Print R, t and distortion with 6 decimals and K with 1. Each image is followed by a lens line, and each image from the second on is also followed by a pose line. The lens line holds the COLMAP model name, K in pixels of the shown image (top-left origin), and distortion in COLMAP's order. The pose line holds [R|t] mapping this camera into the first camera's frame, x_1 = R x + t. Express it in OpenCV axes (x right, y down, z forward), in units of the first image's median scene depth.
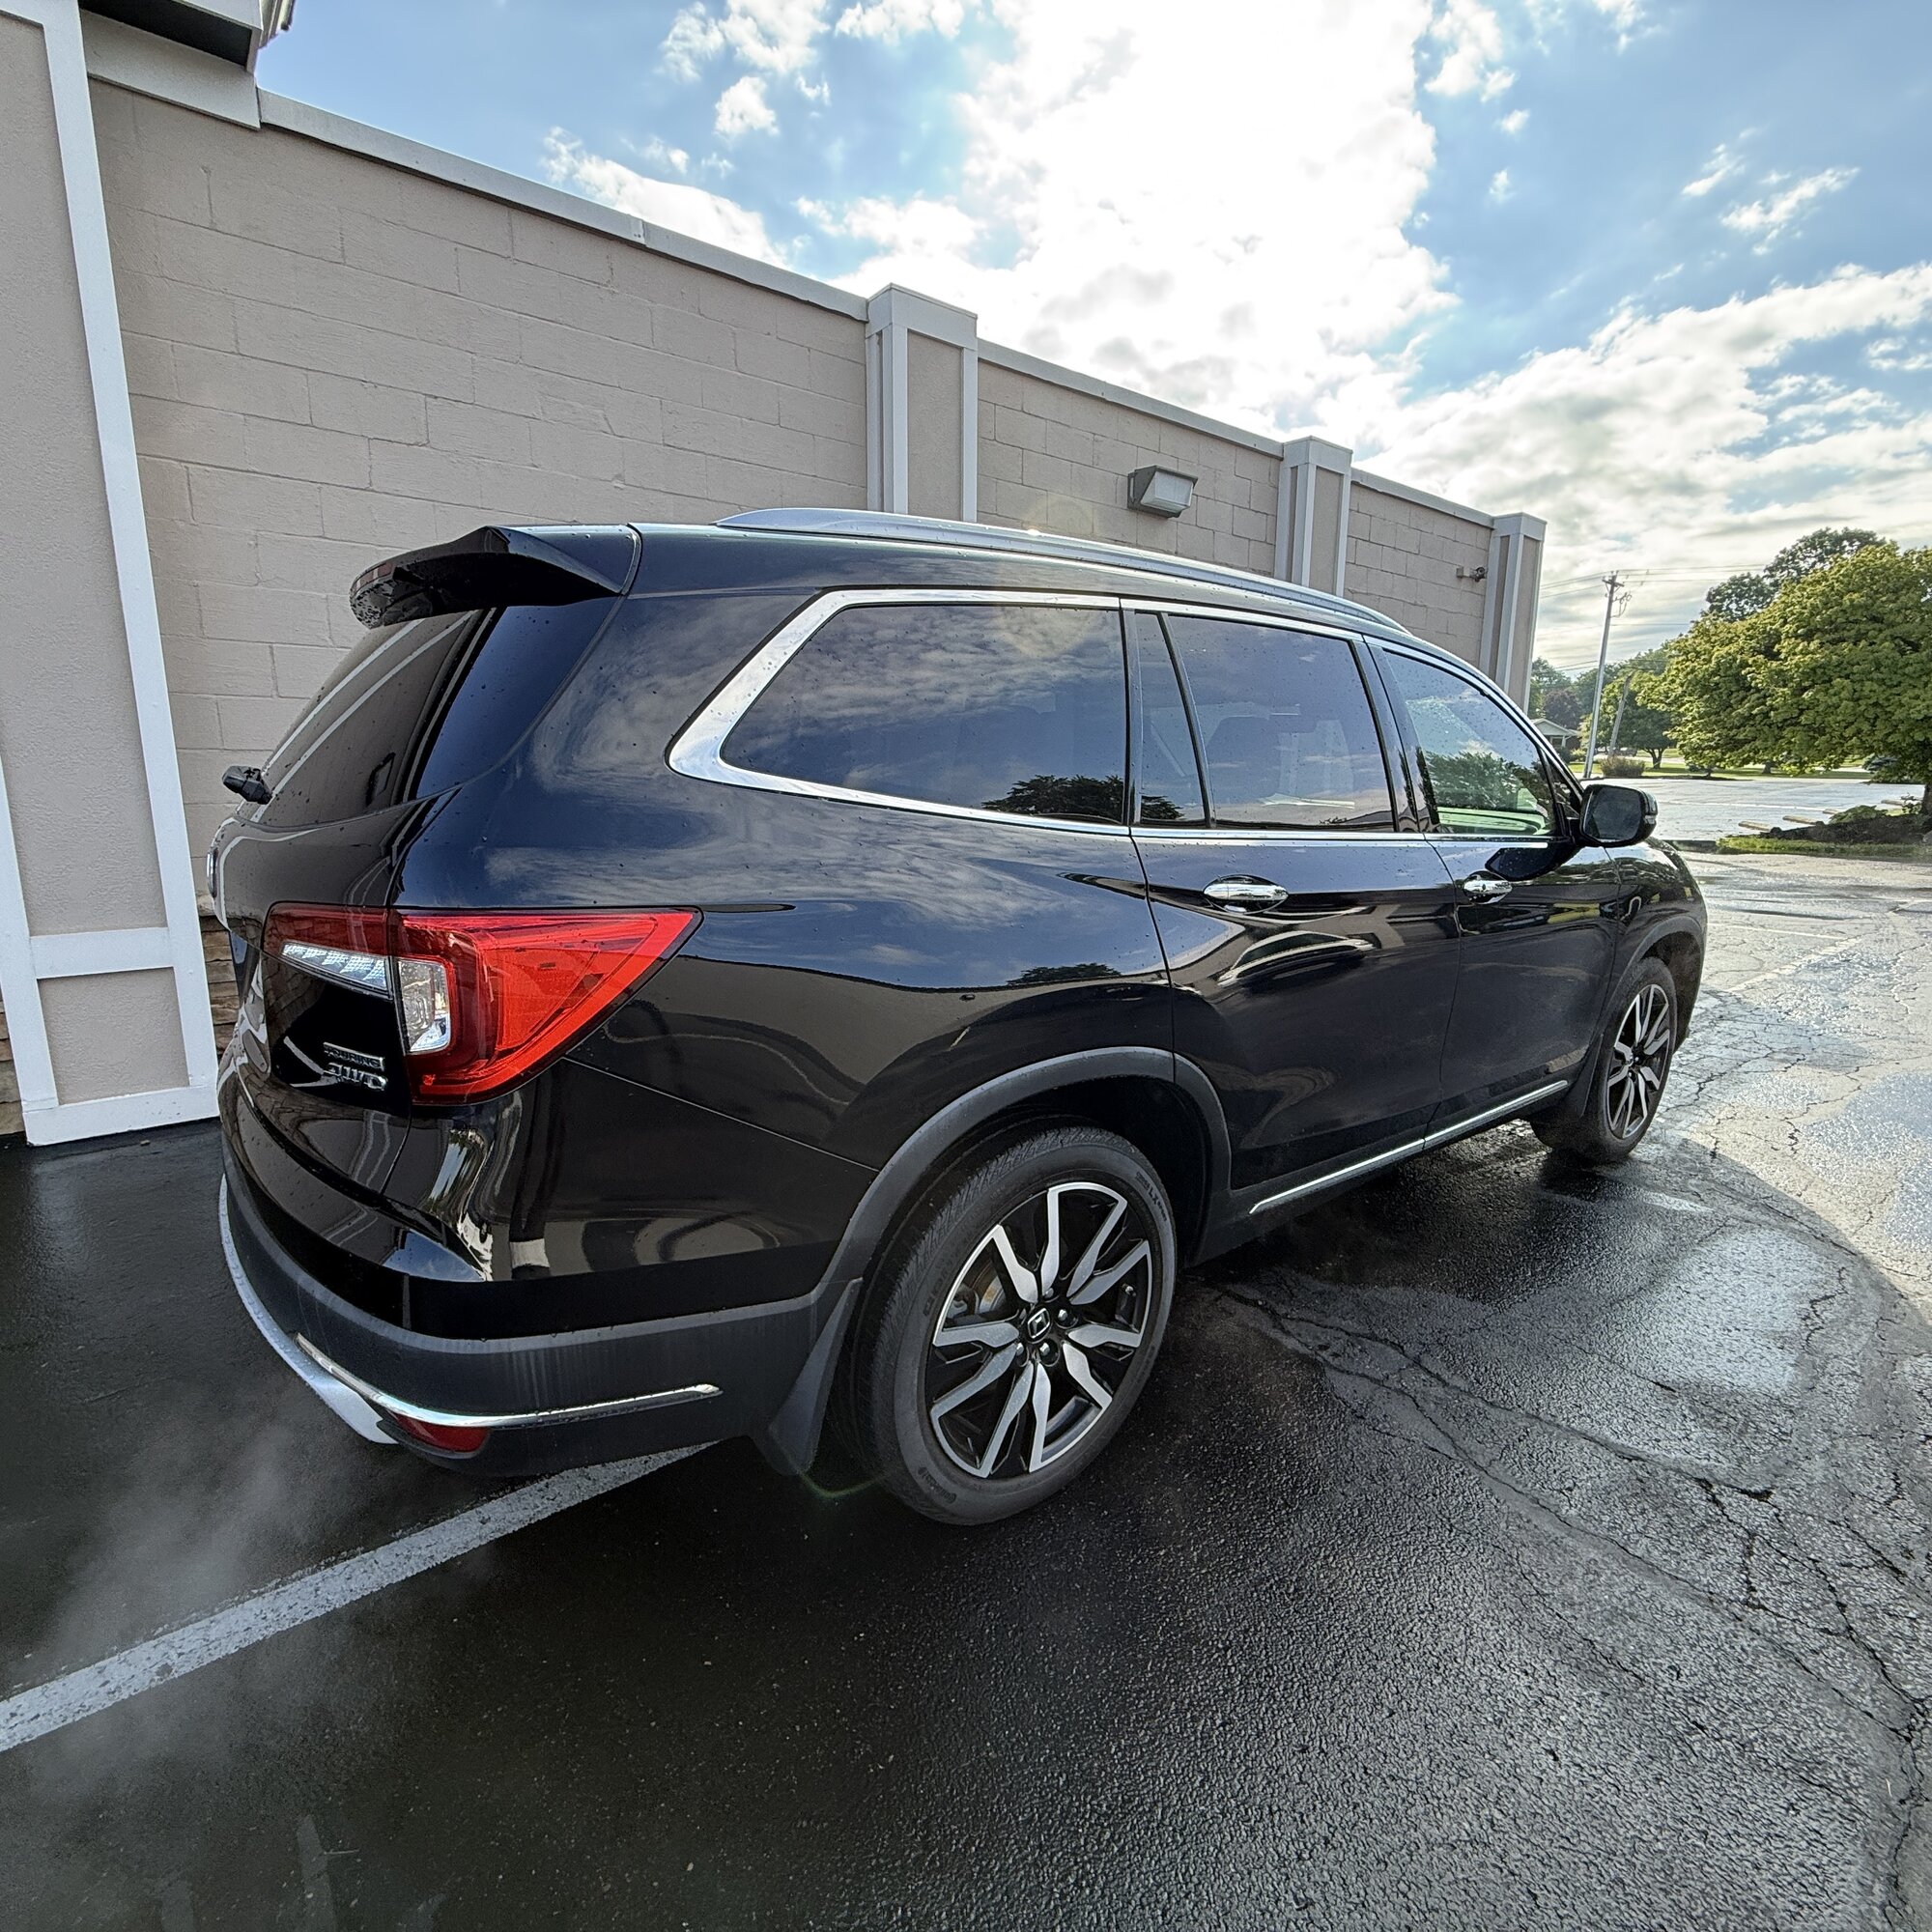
lens RADIAL K [[1026.6, 0, 962.4], [0, 1026.6, 963.4], [0, 0, 1]] dist [0.000219, 0.000548]
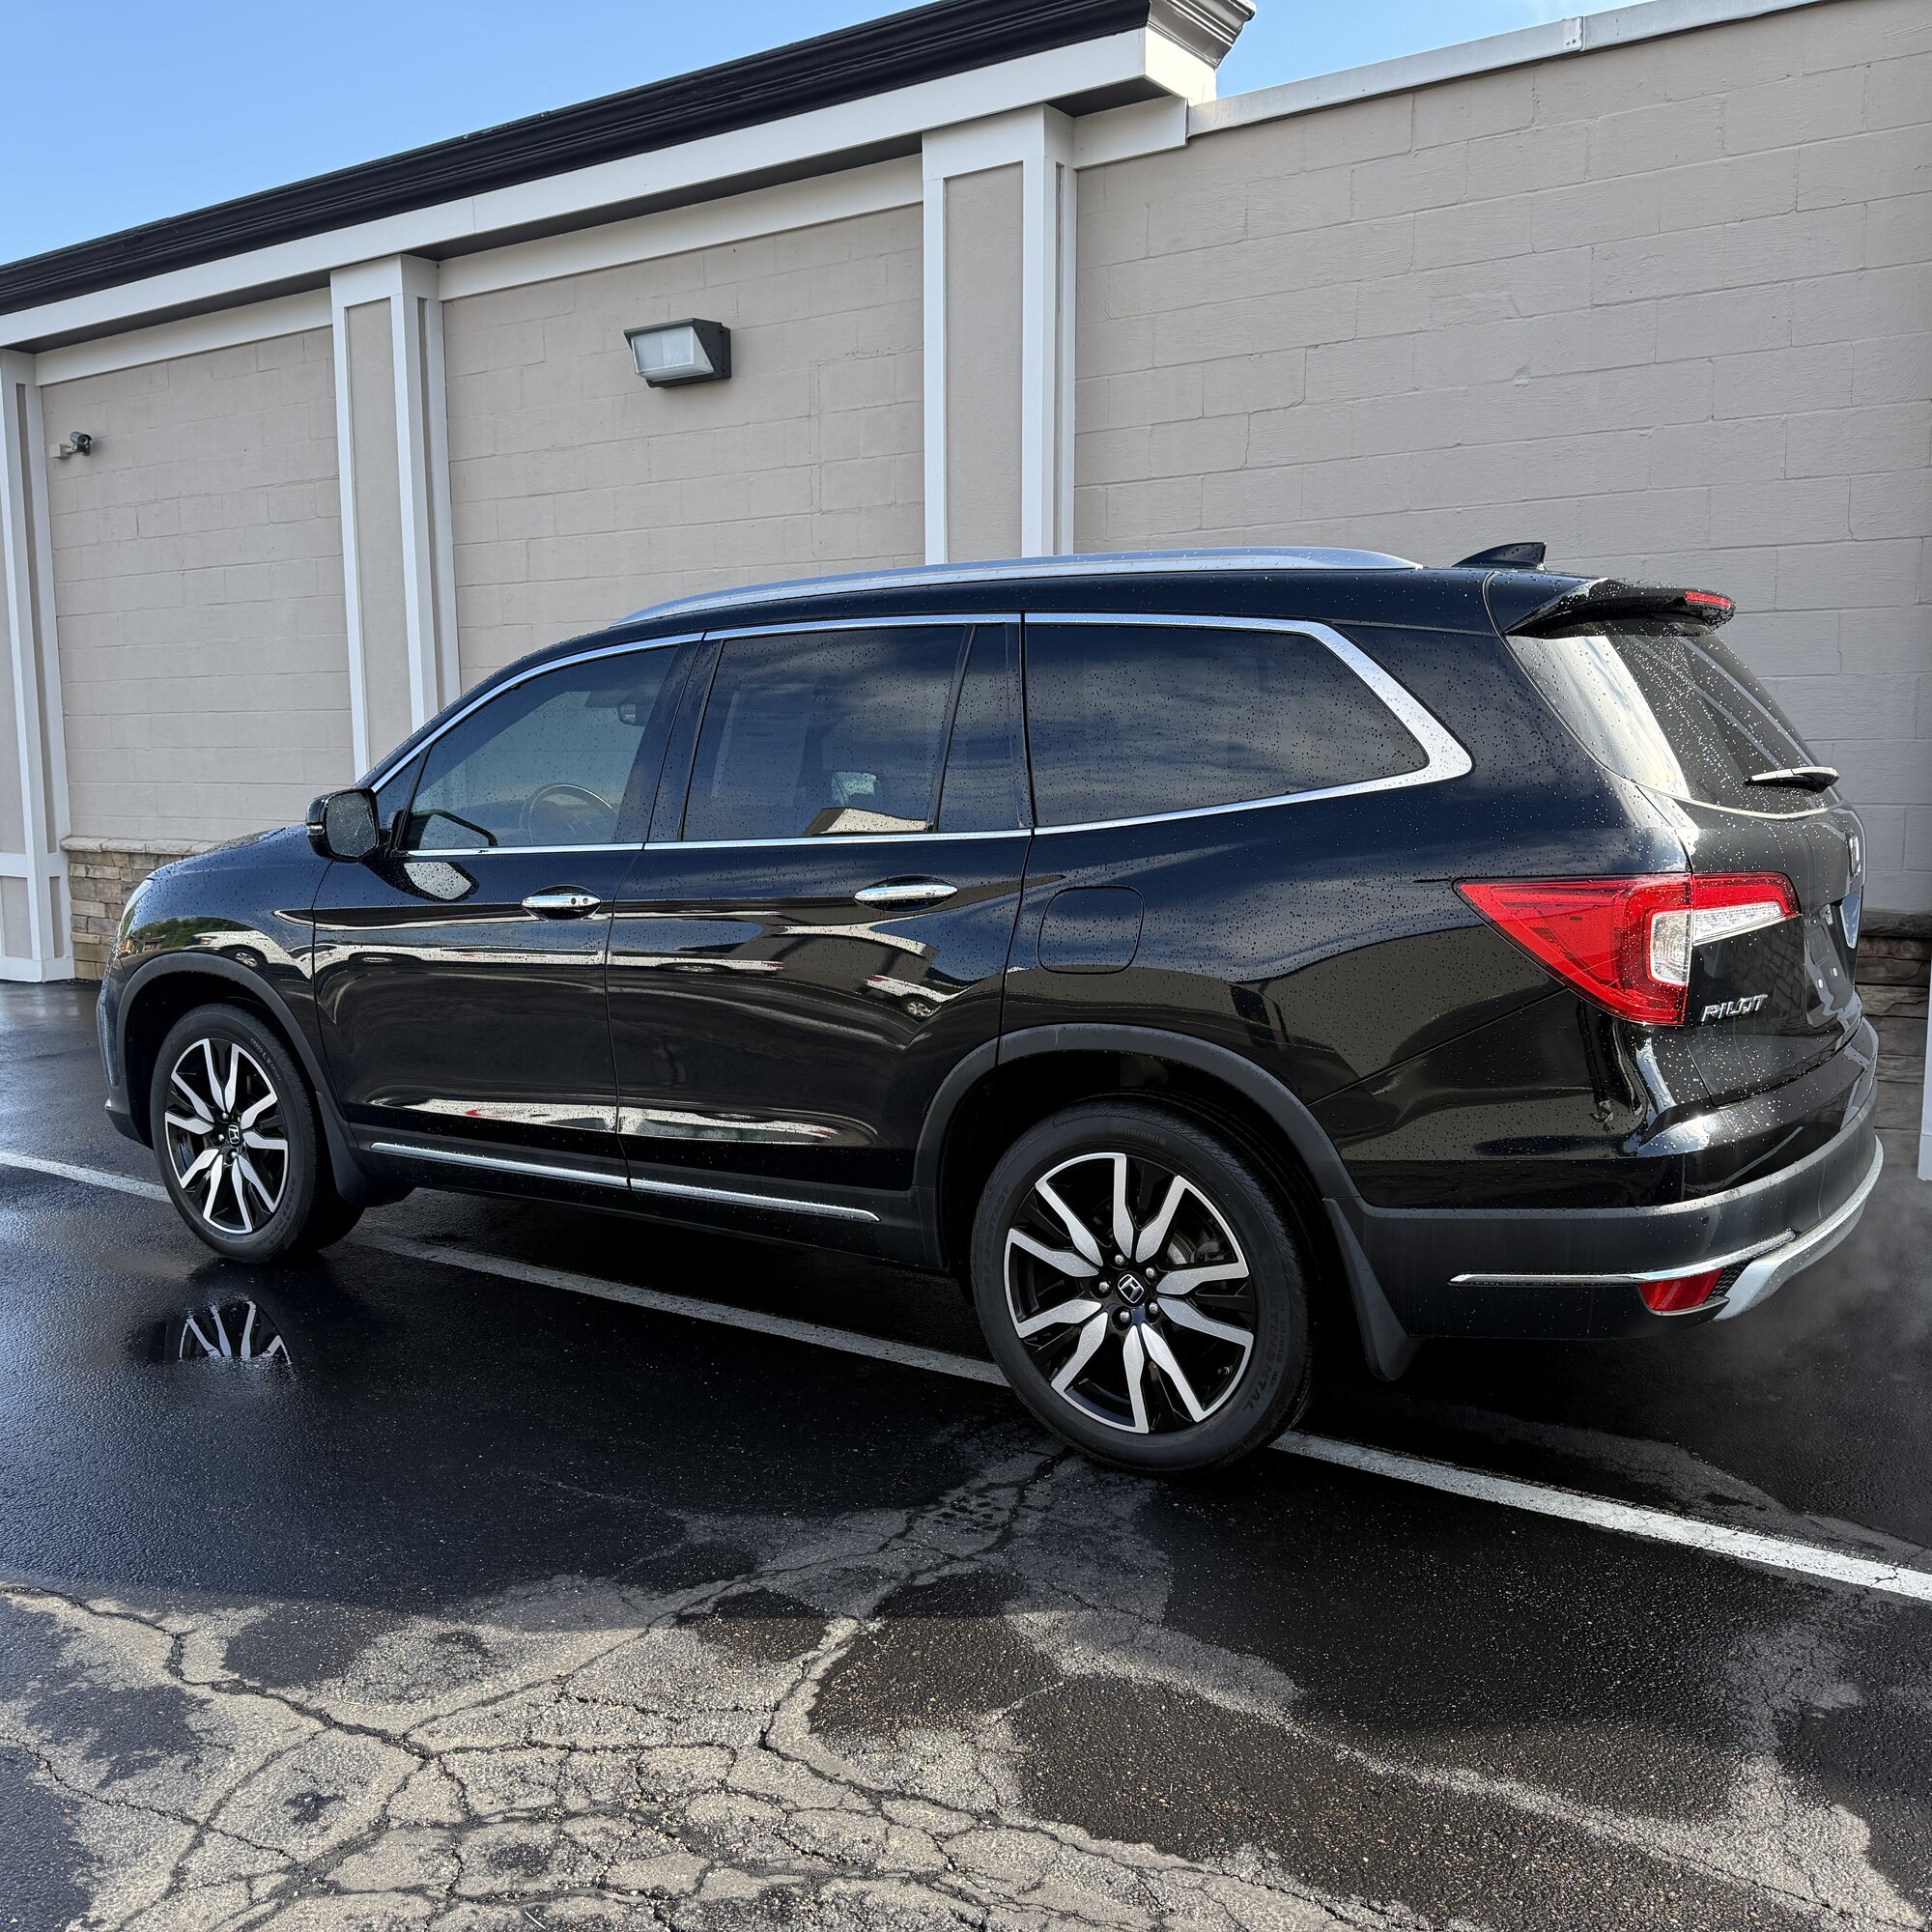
lens RADIAL K [[1820.4, 0, 963.6], [0, 1820.4, 970.1], [0, 0, 1]] dist [0.007779, 0.000000]
pose [[0.296837, 0.107271, -0.948884, 0.586989], [-0.164481, 0.984563, 0.059850, -0.040388], [0.940656, 0.138308, 0.309898, 0.187173]]
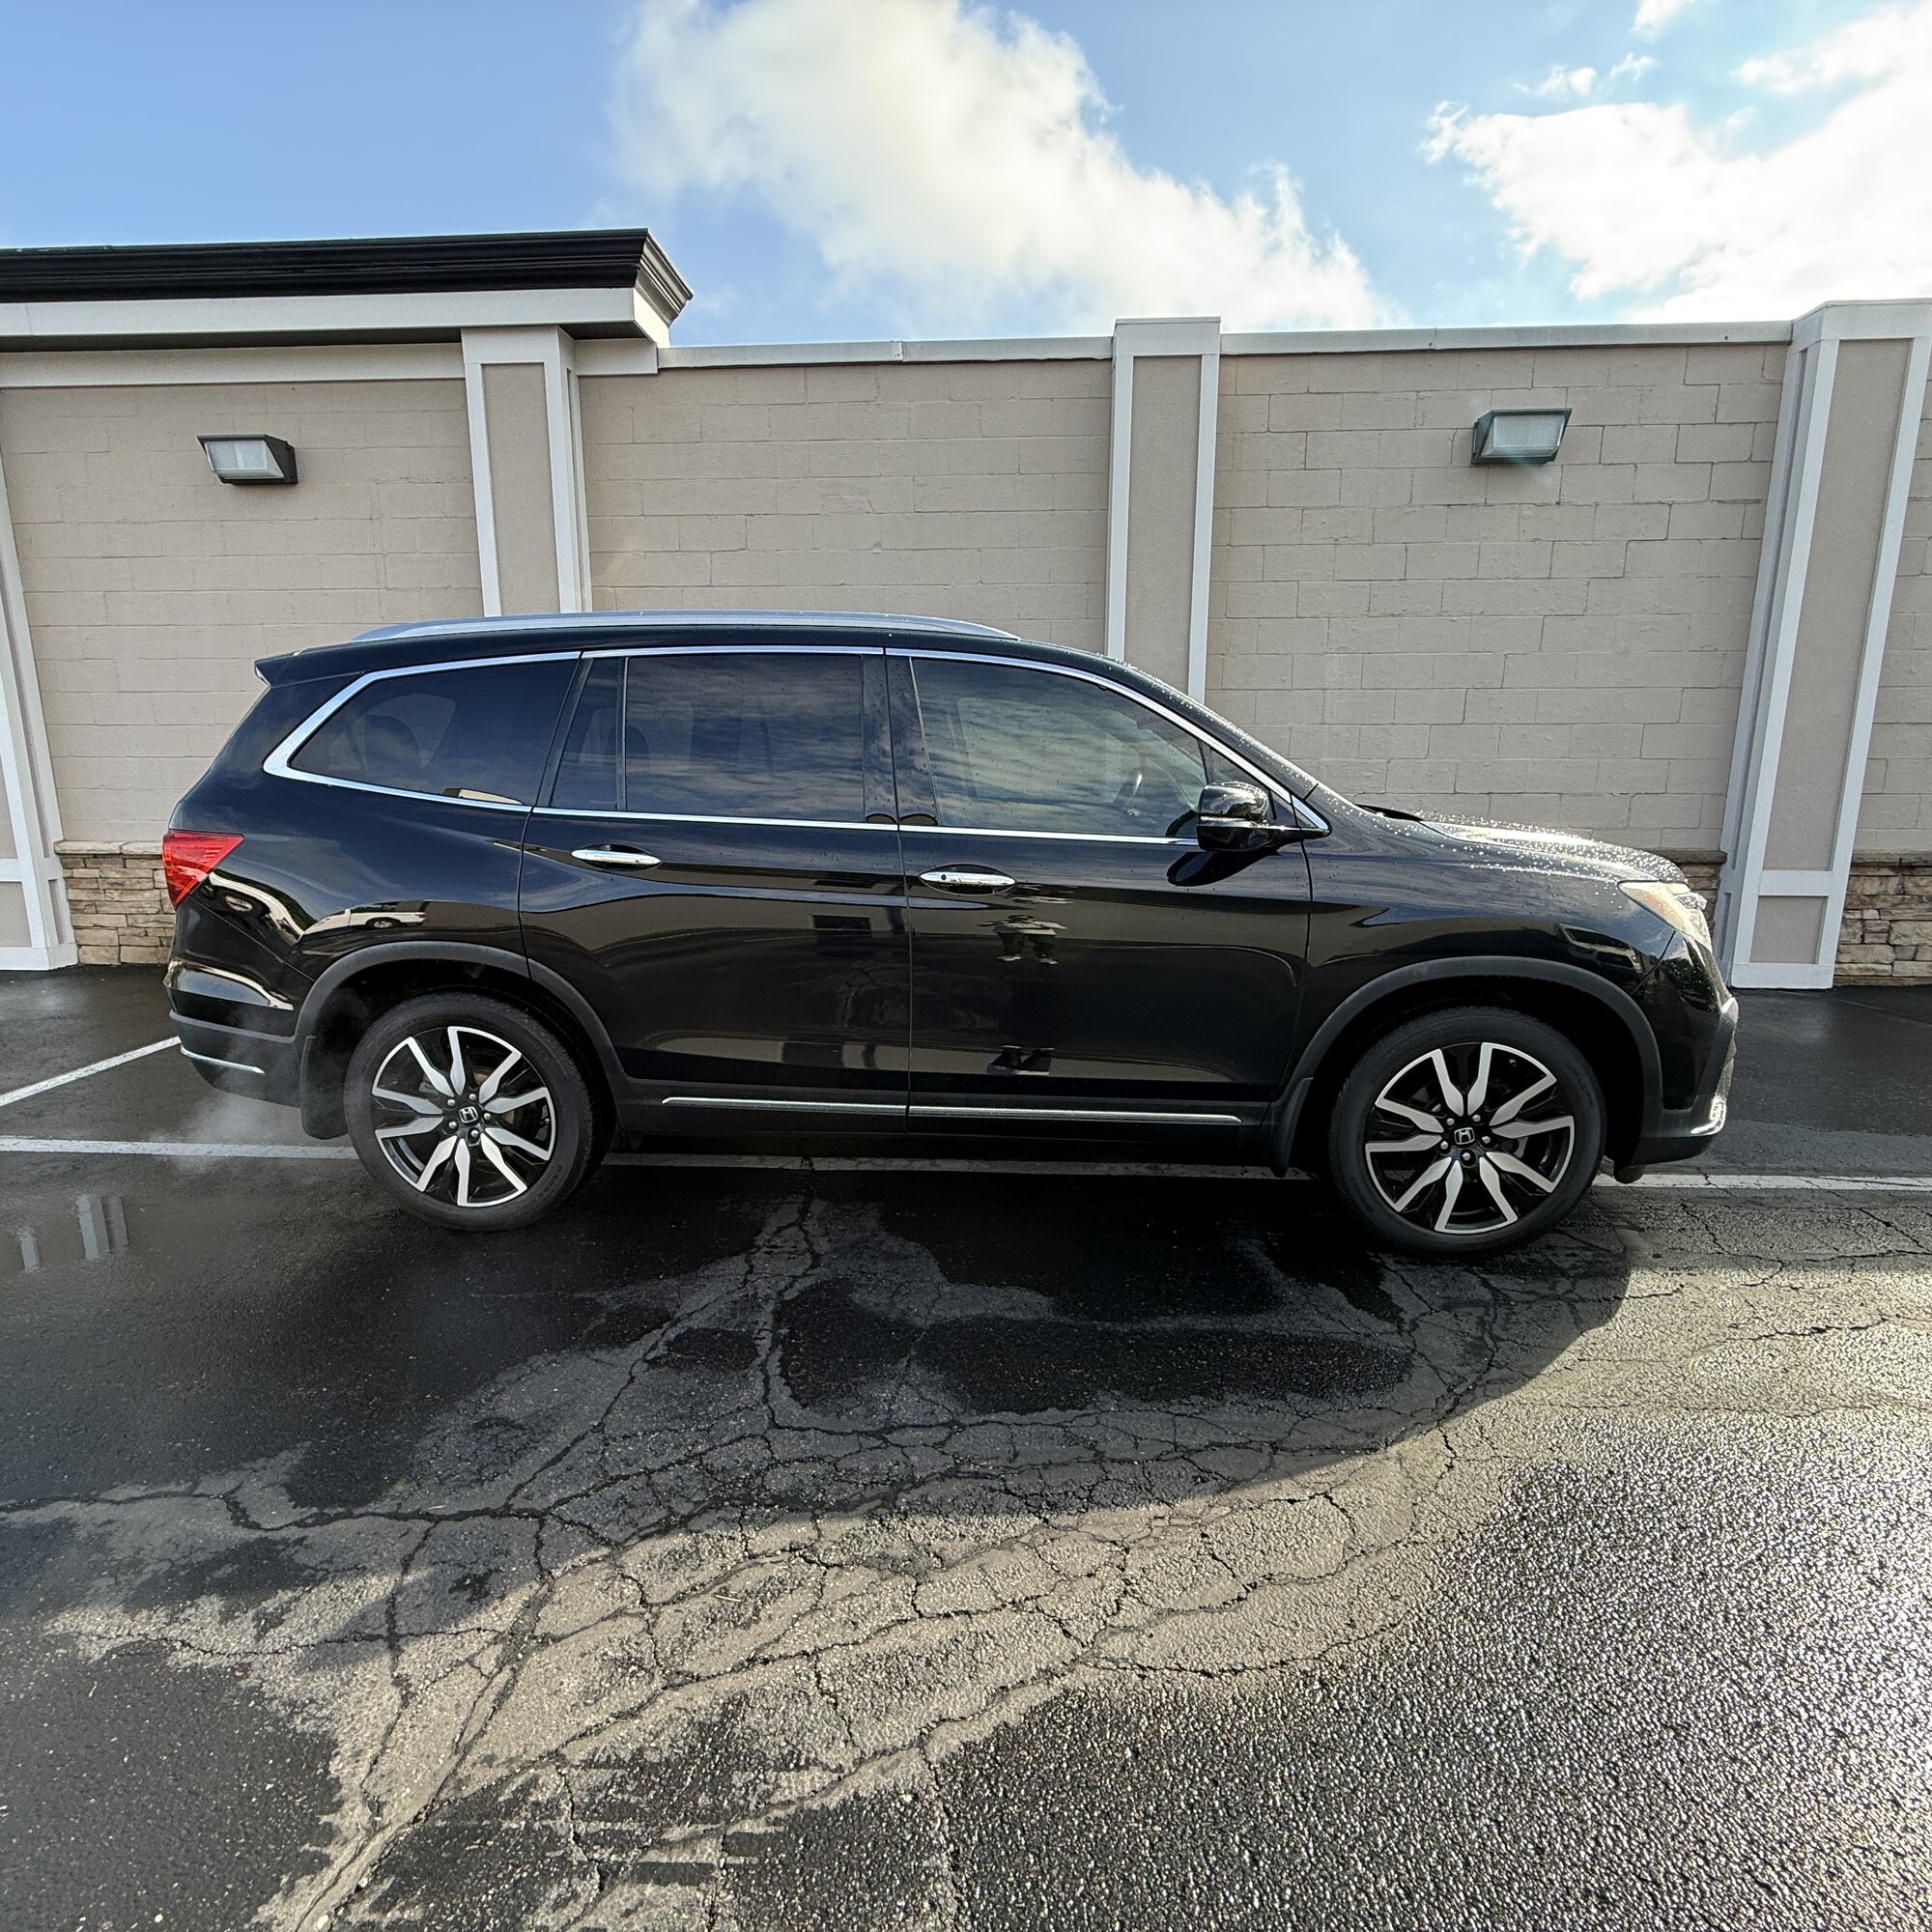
lens RADIAL K [[1026.6, 0, 961.0], [0, 1026.6, 961.1], [0, 0, 1]] dist [0.000219, 0.000548]
pose [[0.742129, 0.120035, -0.659421, 0.463928], [-0.117345, 0.991906, 0.048494, -0.016963], [0.659905, 0.041391, 0.750208, 0.078814]]
